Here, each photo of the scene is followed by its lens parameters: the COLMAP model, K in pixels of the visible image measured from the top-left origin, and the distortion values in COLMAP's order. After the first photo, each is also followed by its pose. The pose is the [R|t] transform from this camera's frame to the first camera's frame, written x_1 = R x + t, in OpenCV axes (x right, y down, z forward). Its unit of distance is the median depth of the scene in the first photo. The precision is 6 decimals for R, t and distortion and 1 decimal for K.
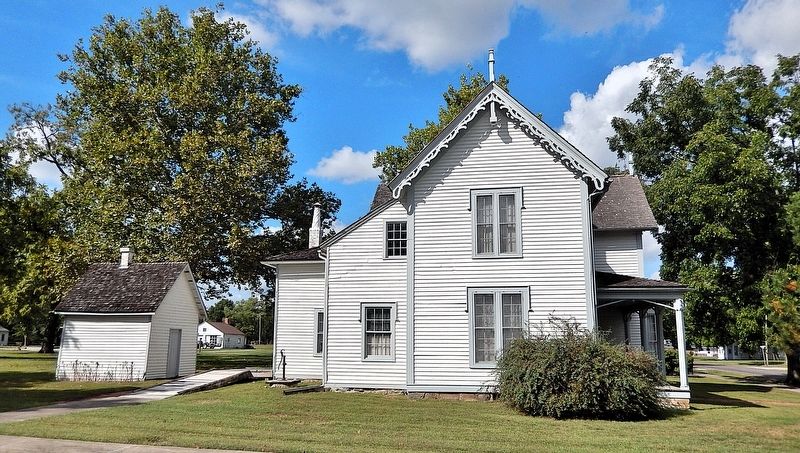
lens RADIAL K [[586.4, 0, 400.3], [0, 586.4, 228.3], [0, 0, 1]] dist [-0.001819, 0.001300]
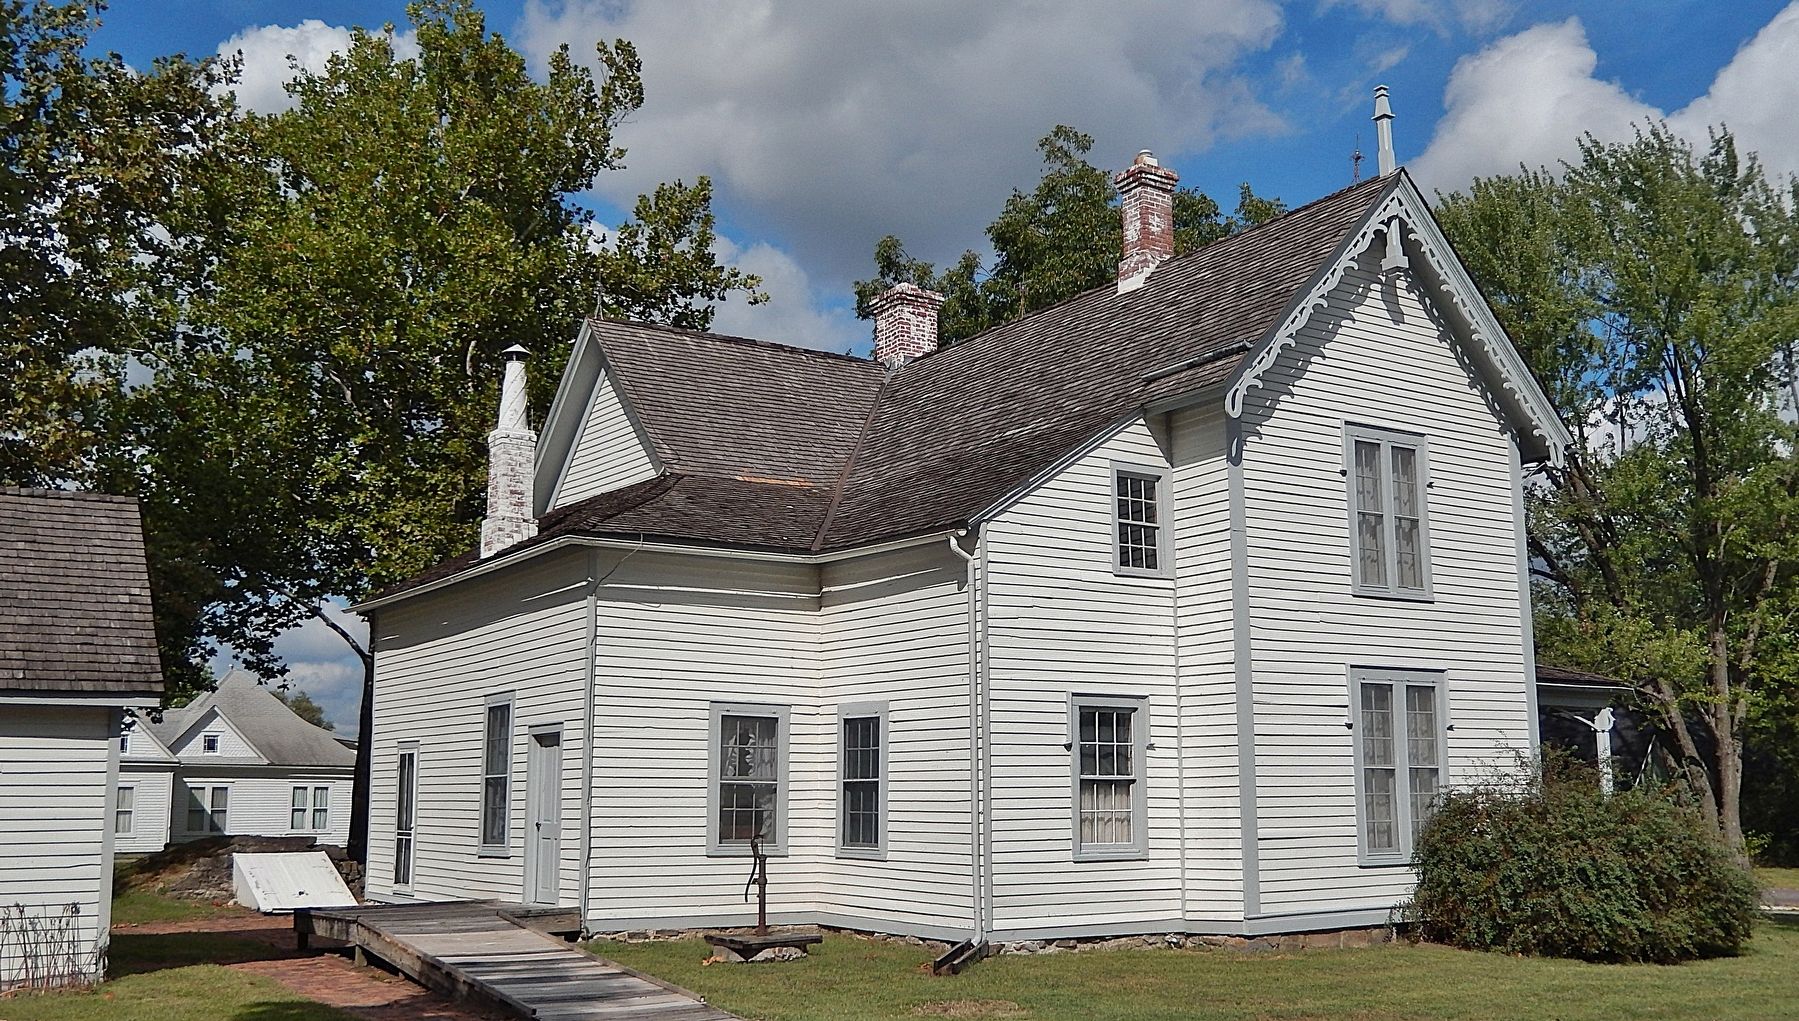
lens RADIAL K [[1660.1, 0, 898.4], [0, 1660.1, 508.1], [0, 0, 1]] dist [-0.009220, 0.000000]
pose [[0.731399, 0.106455, 0.673590, -0.858613], [-0.117605, 0.992632, -0.029179, 0.061237], [-0.671733, -0.057876, 0.738529, 0.364432]]
